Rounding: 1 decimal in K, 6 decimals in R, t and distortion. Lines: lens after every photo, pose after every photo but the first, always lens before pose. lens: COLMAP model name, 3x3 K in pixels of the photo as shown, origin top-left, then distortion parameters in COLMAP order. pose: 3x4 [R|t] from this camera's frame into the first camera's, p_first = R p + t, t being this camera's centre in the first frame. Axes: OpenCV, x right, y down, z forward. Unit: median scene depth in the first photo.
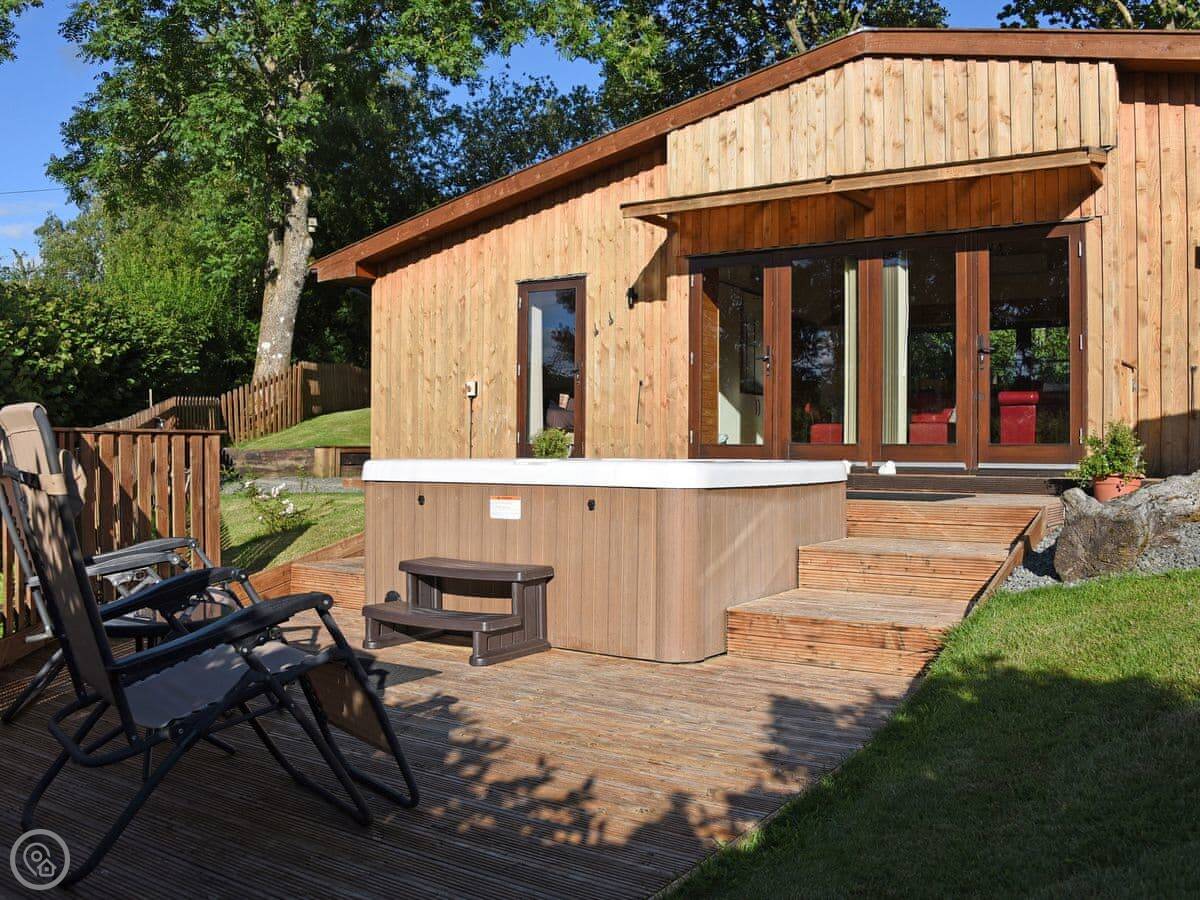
lens RADIAL K [[1085.7, 0, 600.0], [0, 1085.7, 450.0], [0, 0, 1]] dist [-0.131244, 0.082460]
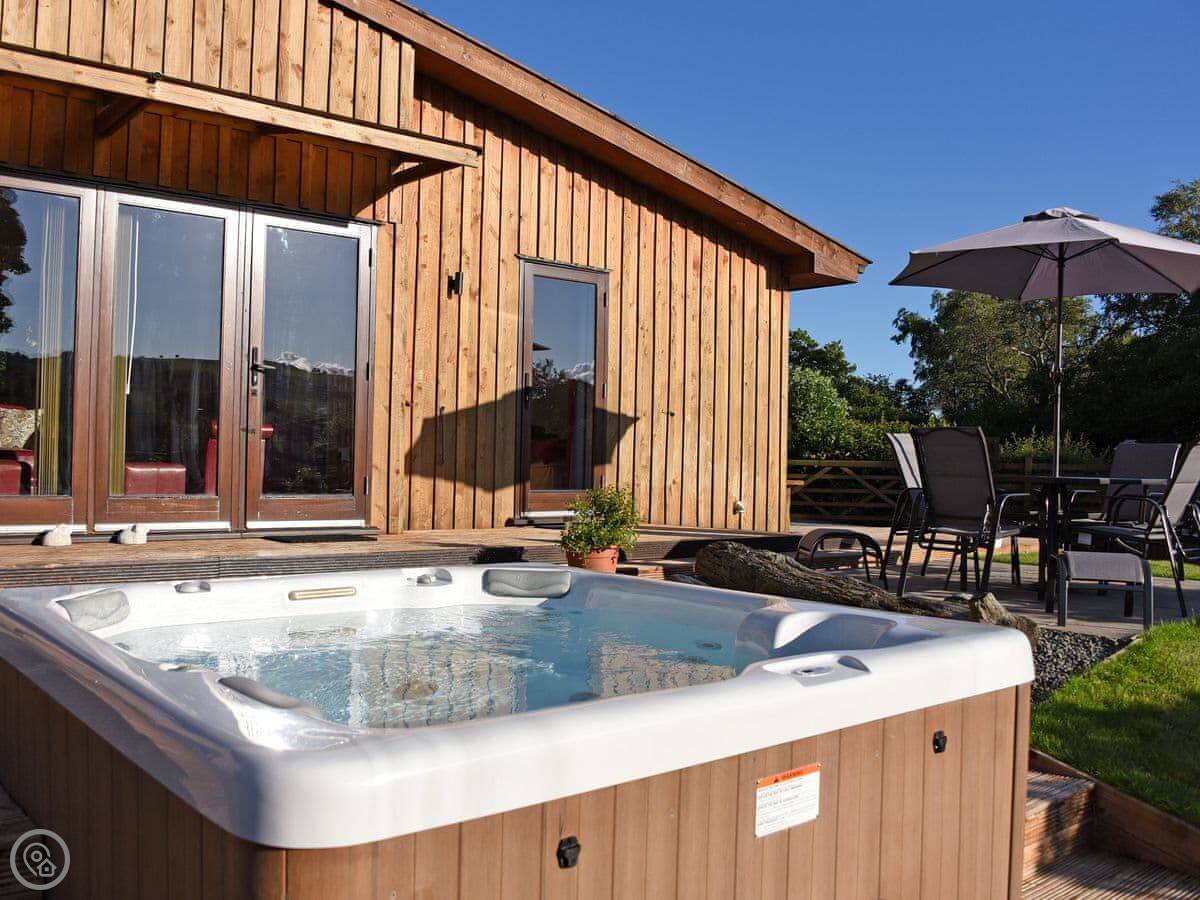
lens RADIAL K [[1085.7, 0, 600.0], [0, 1085.7, 450.0], [0, 0, 1]] dist [-0.131244, 0.082460]
pose [[0.325642, 0.011209, 0.945427, -0.275838], [-0.018606, 0.999812, -0.005445, -0.039334], [-0.945310, -0.015817, 0.325789, 0.559838]]
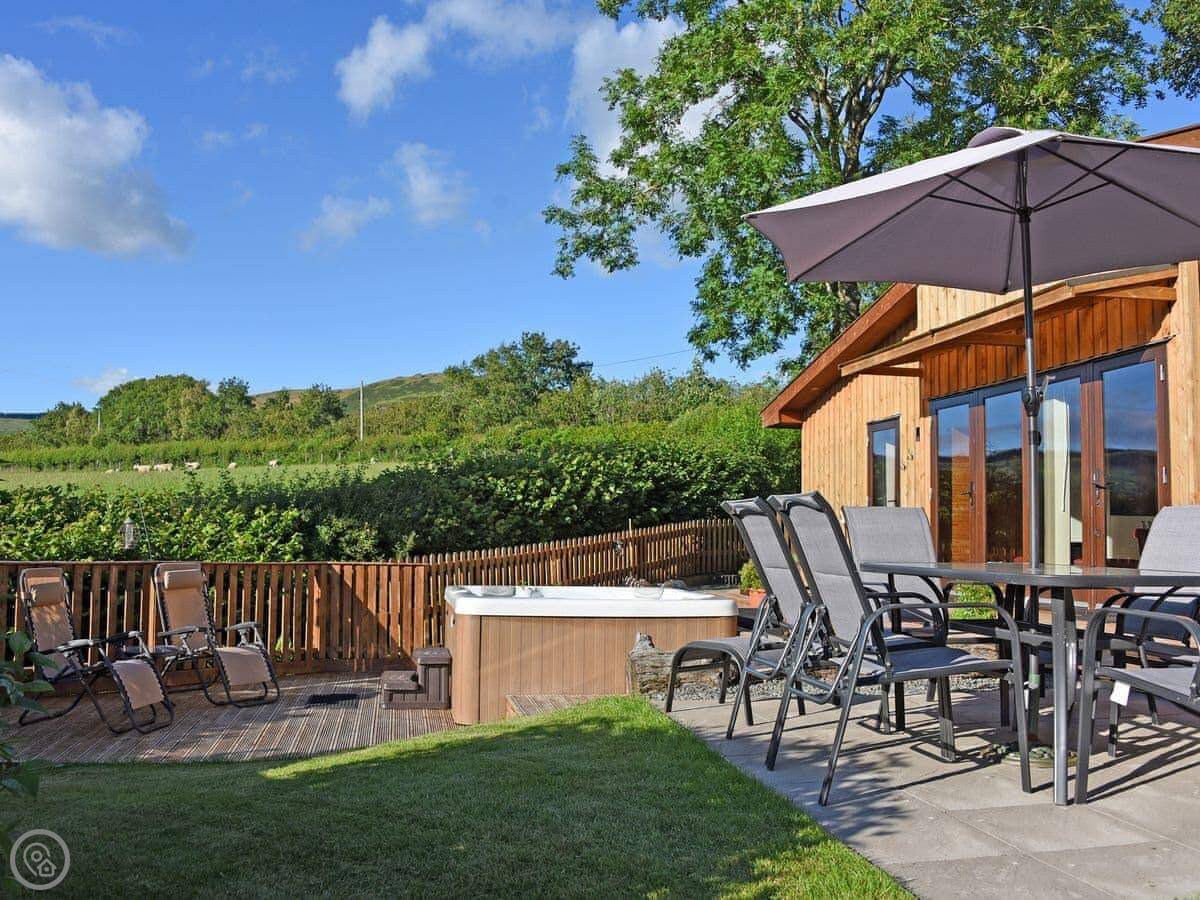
lens RADIAL K [[1026.9, 0, 600.0], [0, 1026.9, 450.0], [0, 0, 1]] dist [-0.004010, 0.000145]
pose [[0.698948, -0.054175, -0.713117, 0.740098], [-0.009396, 0.996345, -0.084901, -0.044970], [0.715110, 0.066042, 0.695885, 0.047198]]
